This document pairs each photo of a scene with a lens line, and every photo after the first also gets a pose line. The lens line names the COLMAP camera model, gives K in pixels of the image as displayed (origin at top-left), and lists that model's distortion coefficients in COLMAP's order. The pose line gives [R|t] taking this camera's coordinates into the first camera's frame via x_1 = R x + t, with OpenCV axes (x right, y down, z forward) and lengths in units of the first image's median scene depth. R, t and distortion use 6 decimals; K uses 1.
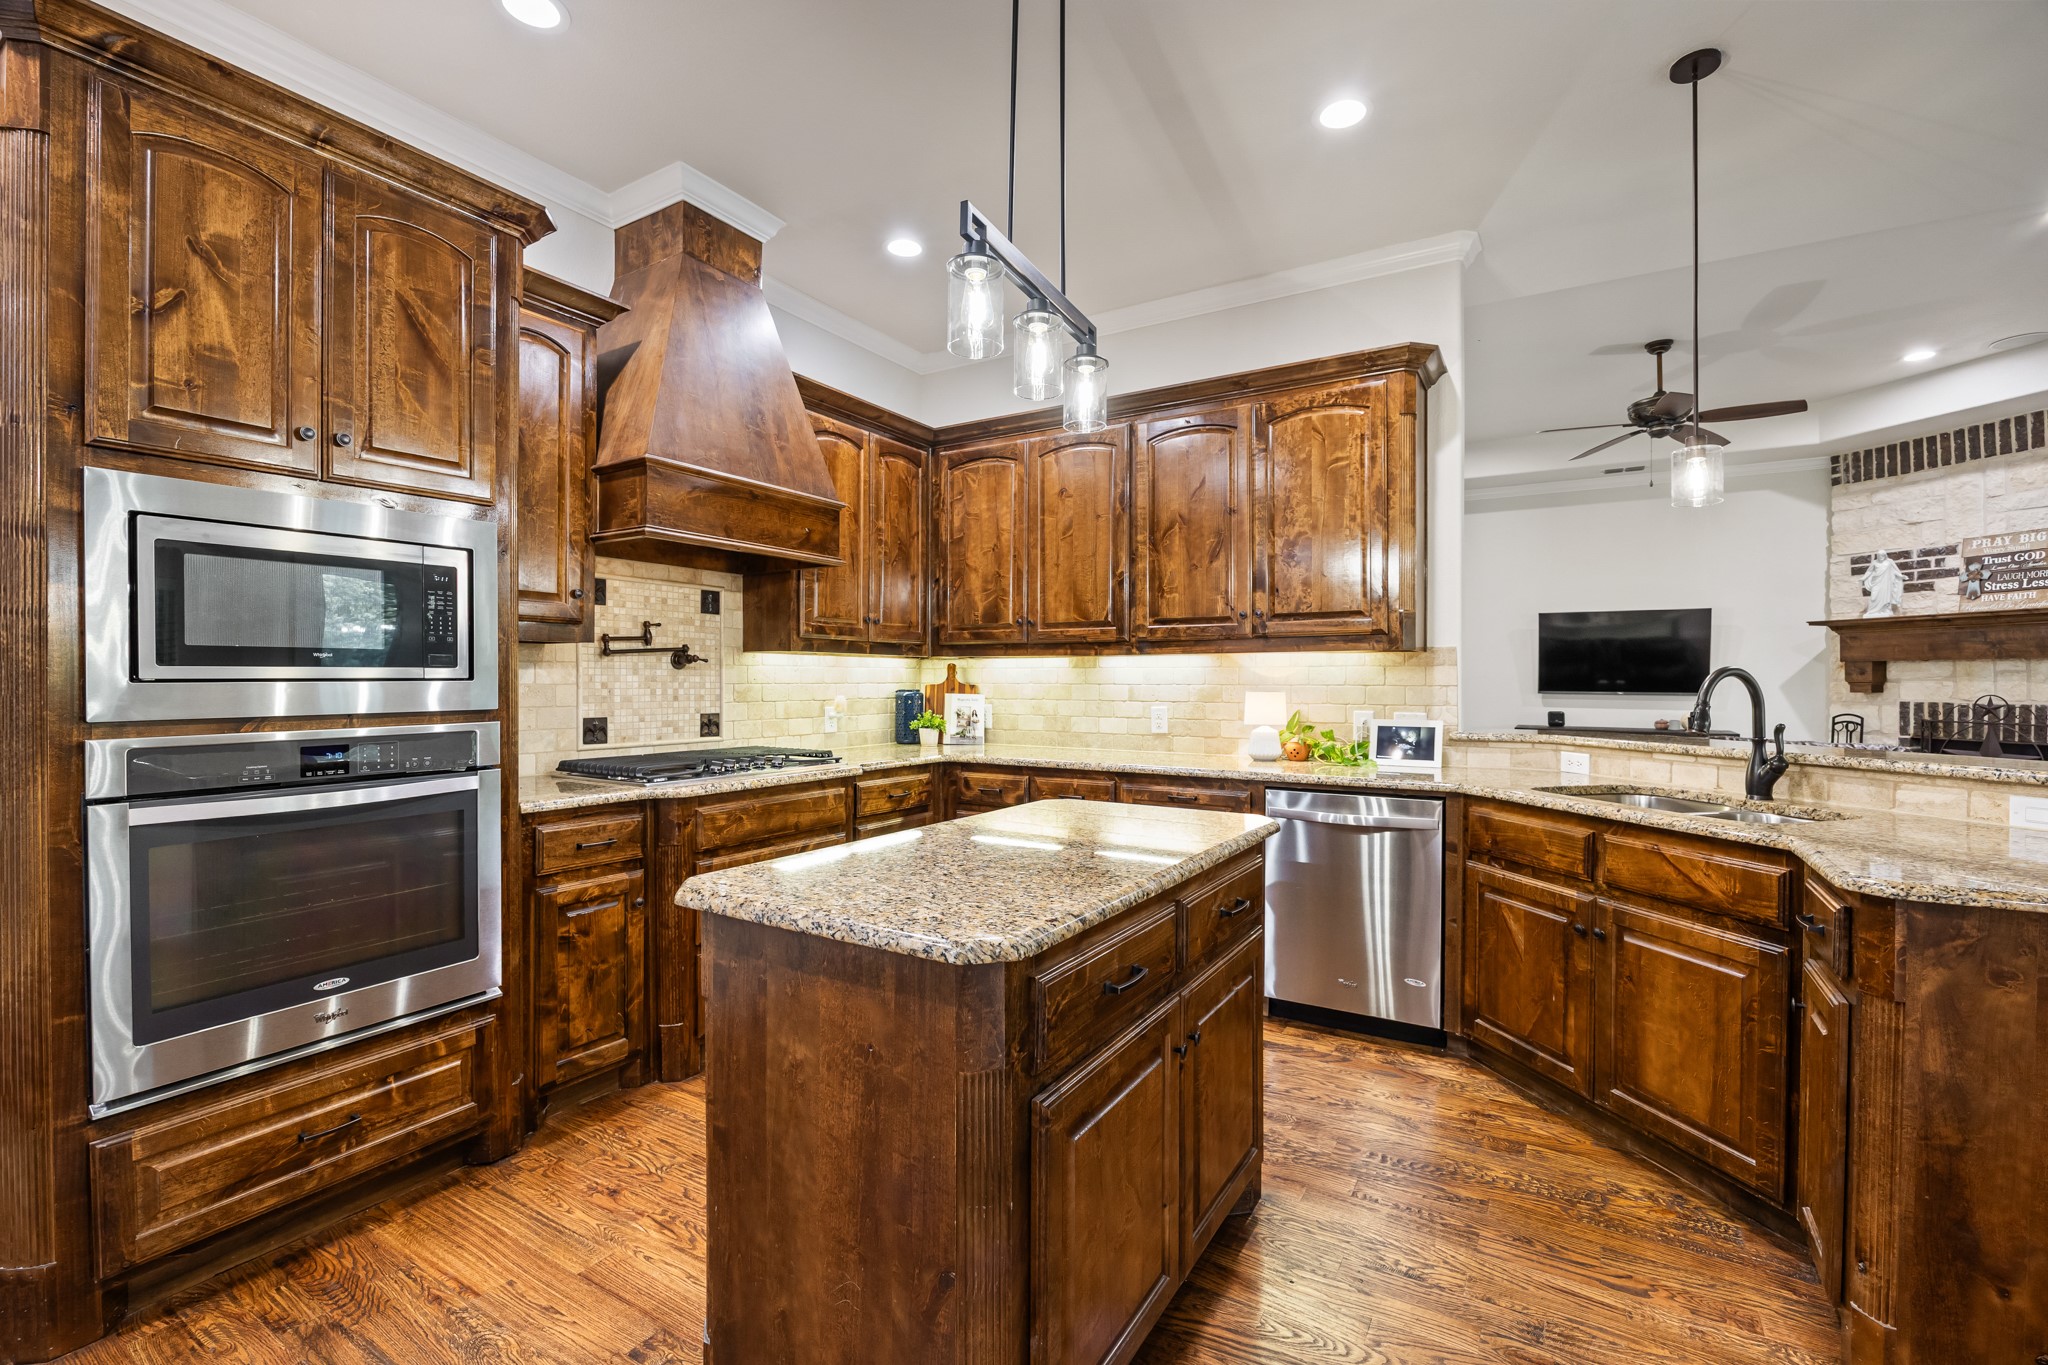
lens RADIAL K [[890.0, 0, 1024.0], [0, 890.0, 682.5], [0, 0, 1]] dist [-0.013649, -0.000087]
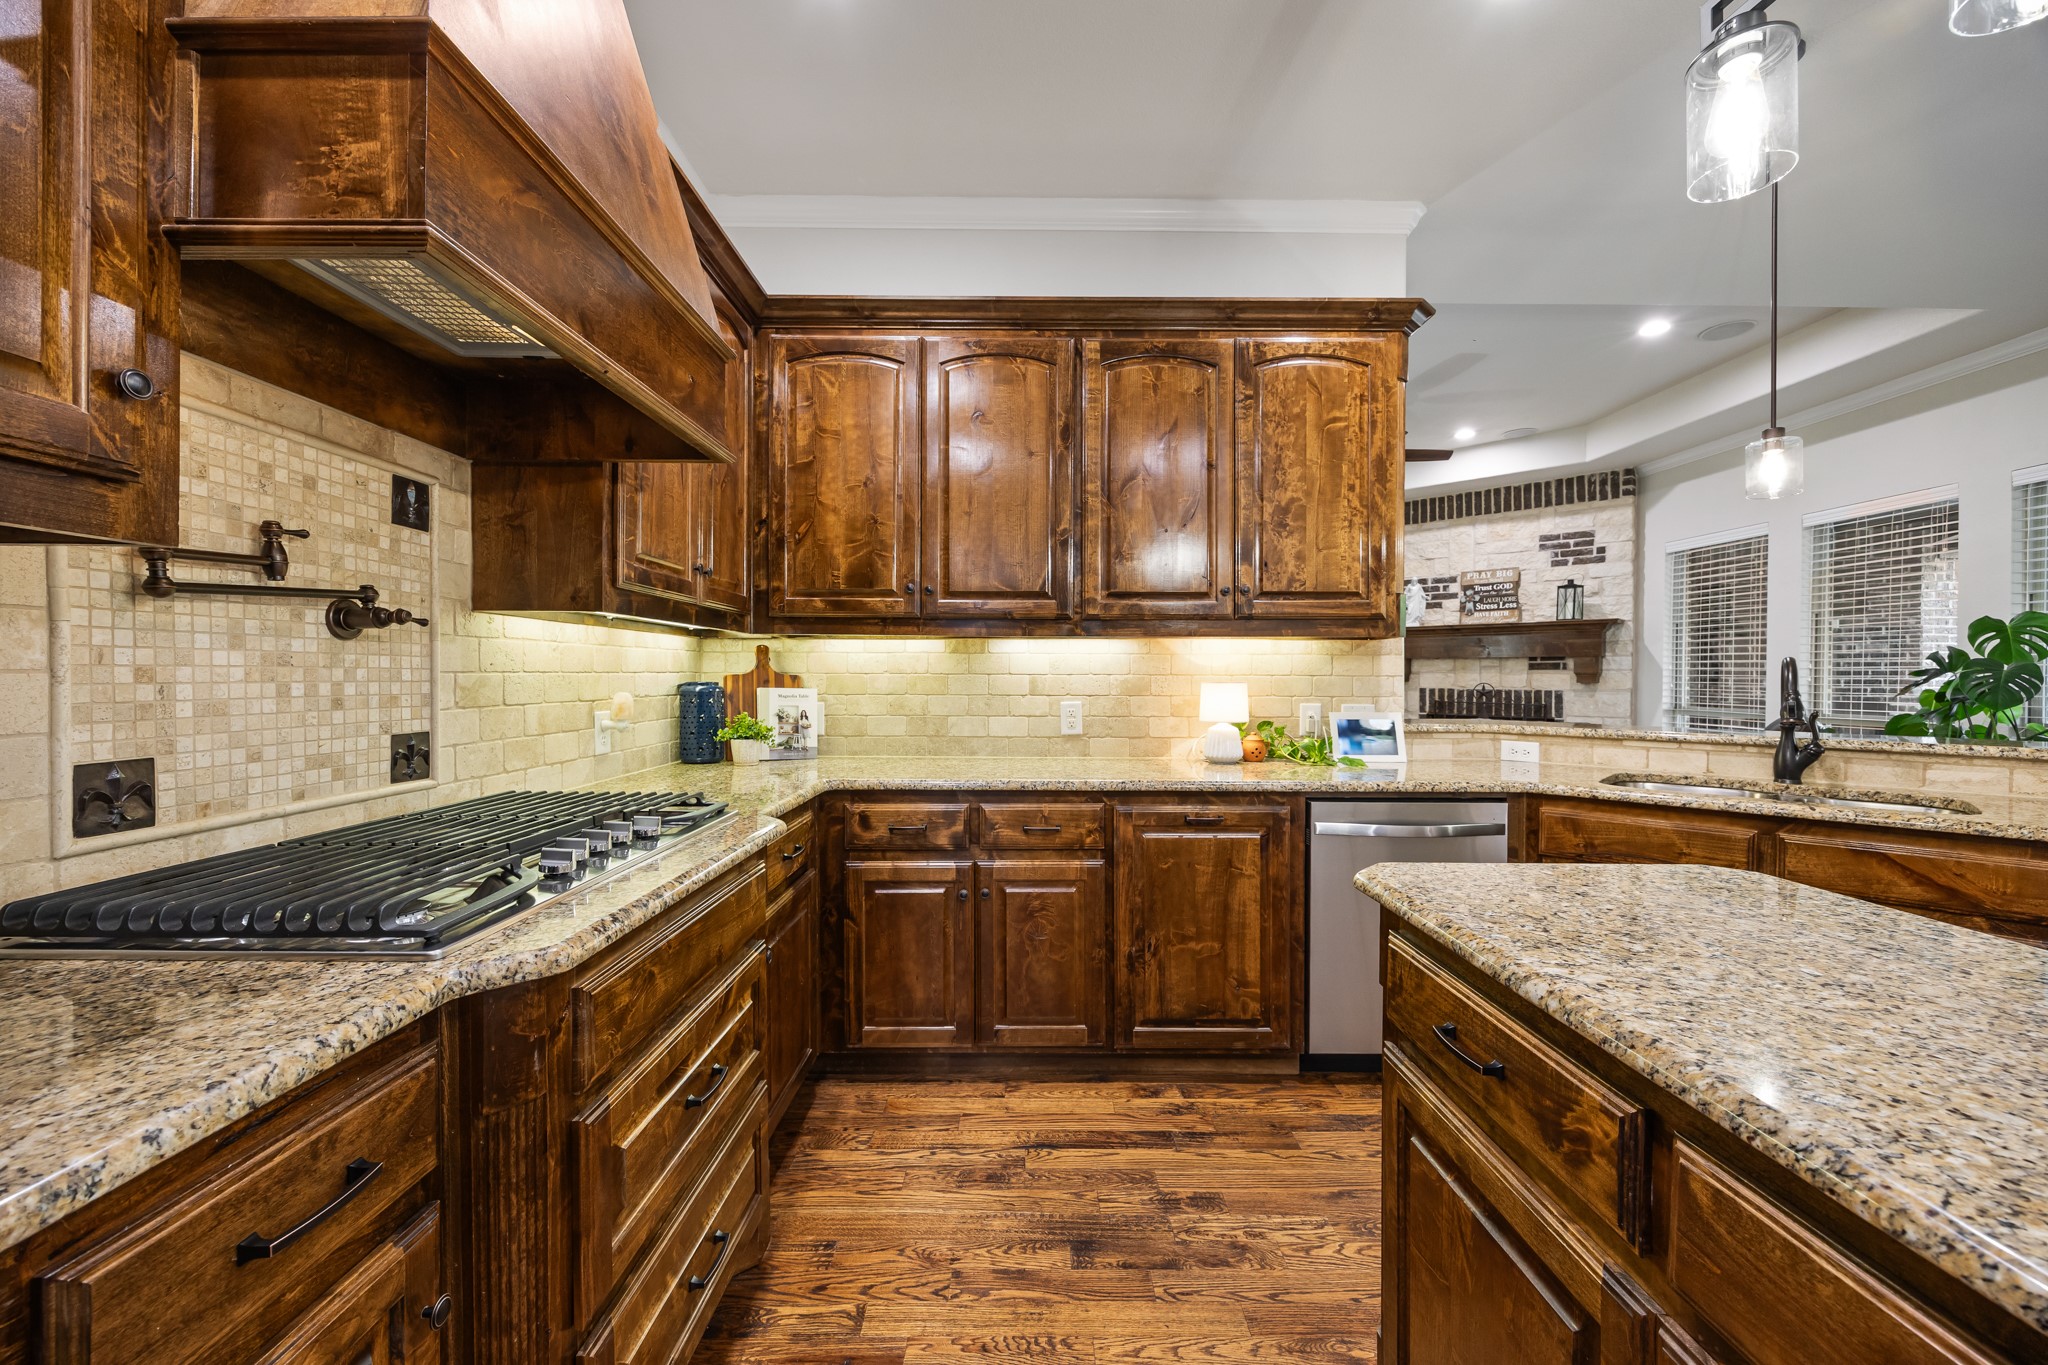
lens RADIAL K [[785.5, 0, 1027.8], [0, 785.5, 678.1], [0, 0, 1]] dist [0.000503, 0.000077]
pose [[0.850314, -0.001376, 0.526275, -0.292587], [-0.001240, 0.999989, 0.004618, 0.002459], [-0.526275, -0.004579, 0.850302, 0.458044]]
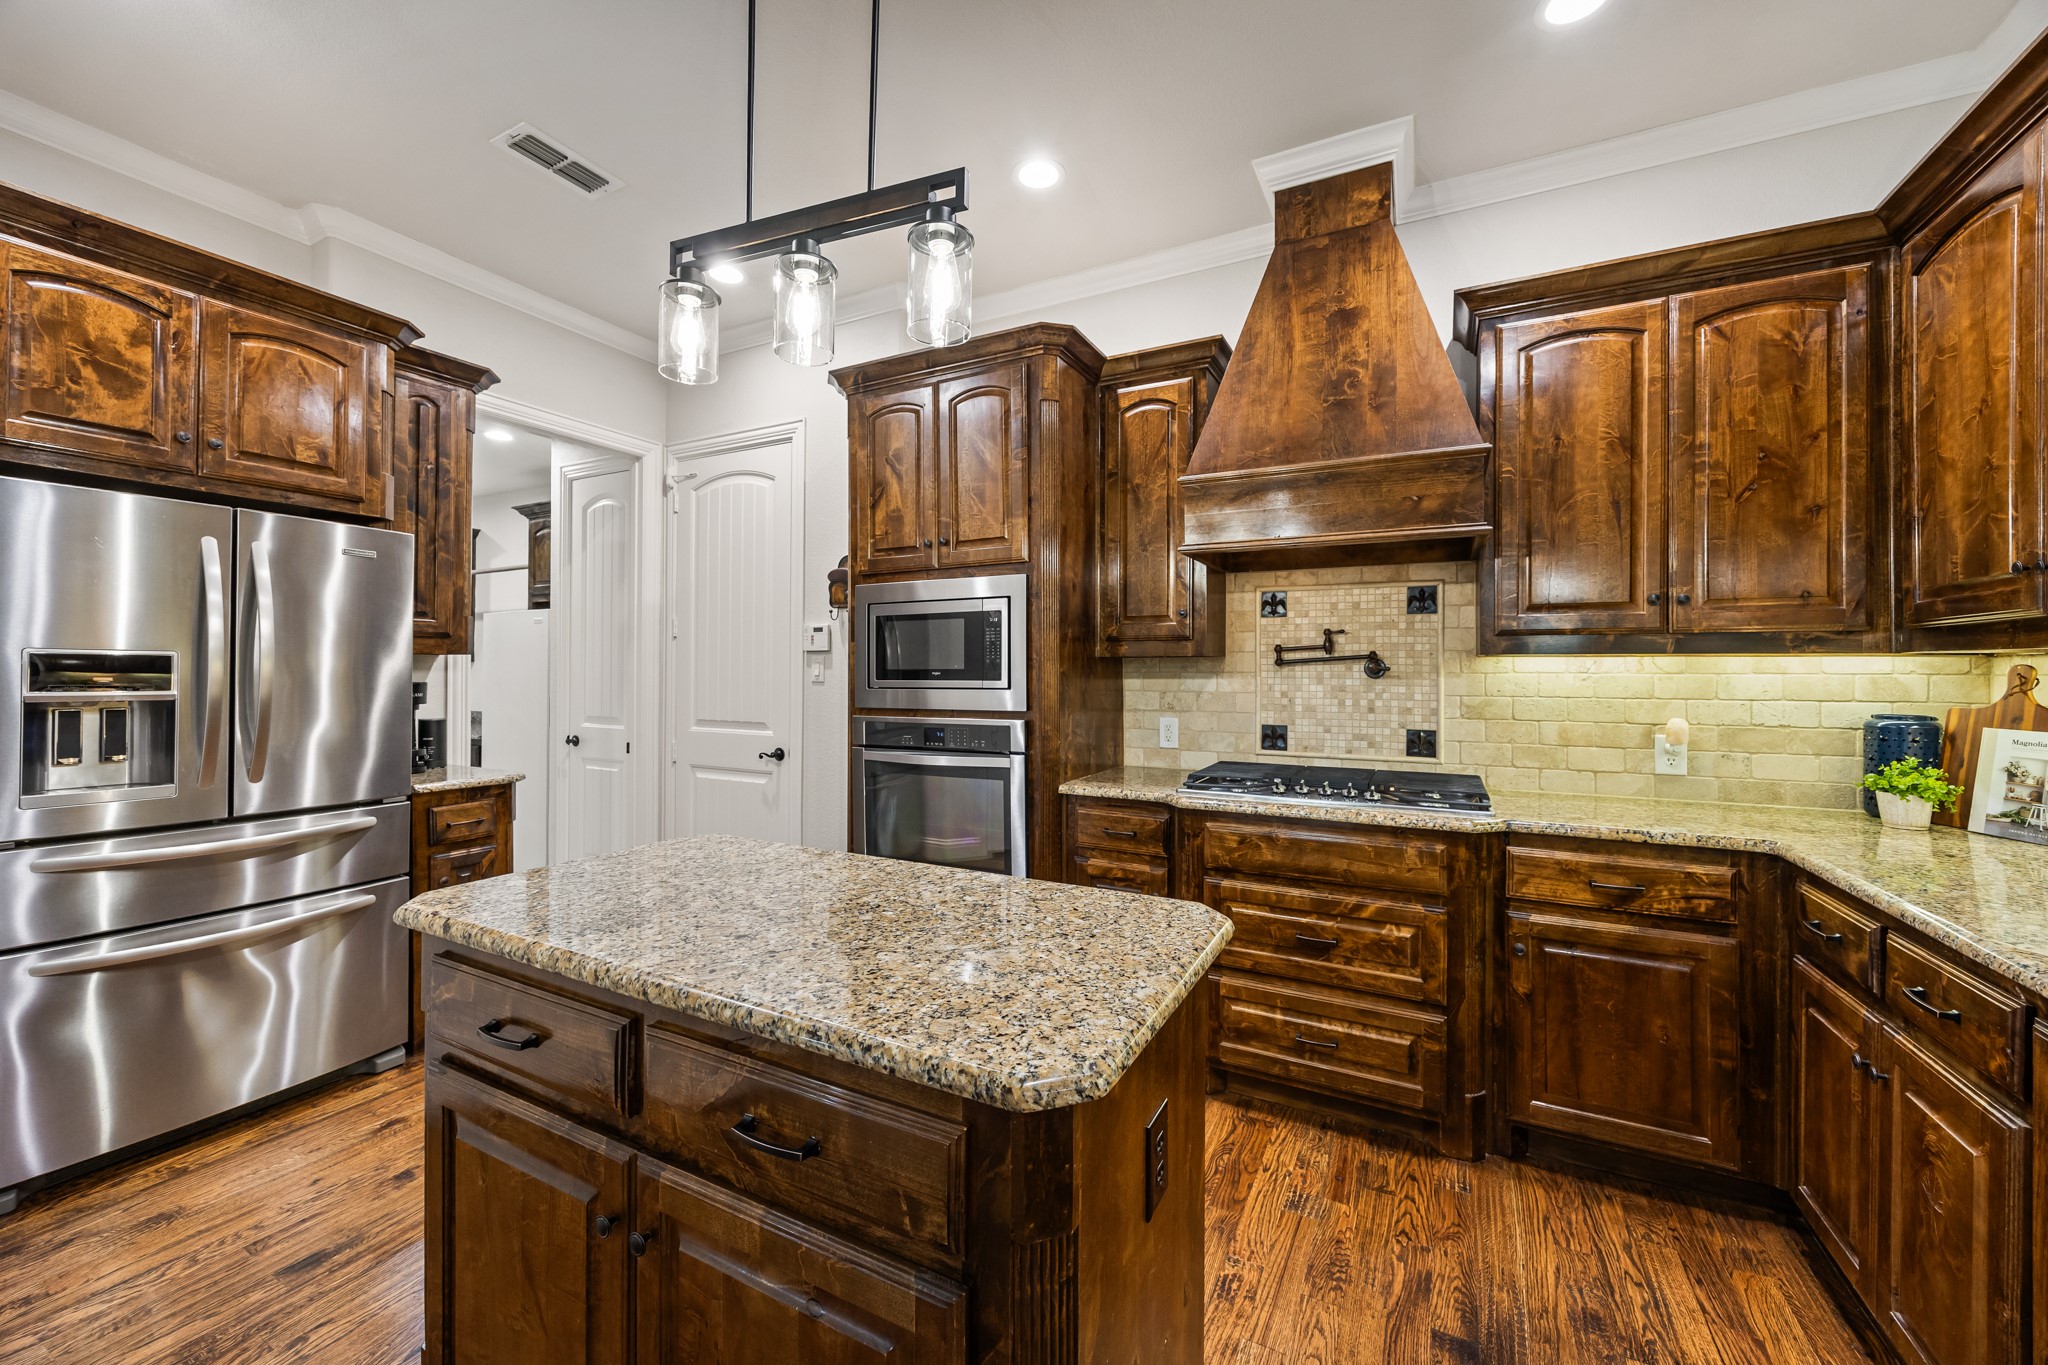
lens RADIAL K [[783.6, 0, 1033.0], [0, 783.6, 669.2], [0, 0, 1]] dist [0.000163, -0.000040]
pose [[0.075080, -0.006434, -0.997157, 0.371755], [-0.006733, 0.999953, -0.006959, -0.015933], [0.997155, 0.007237, 0.075034, 0.569586]]
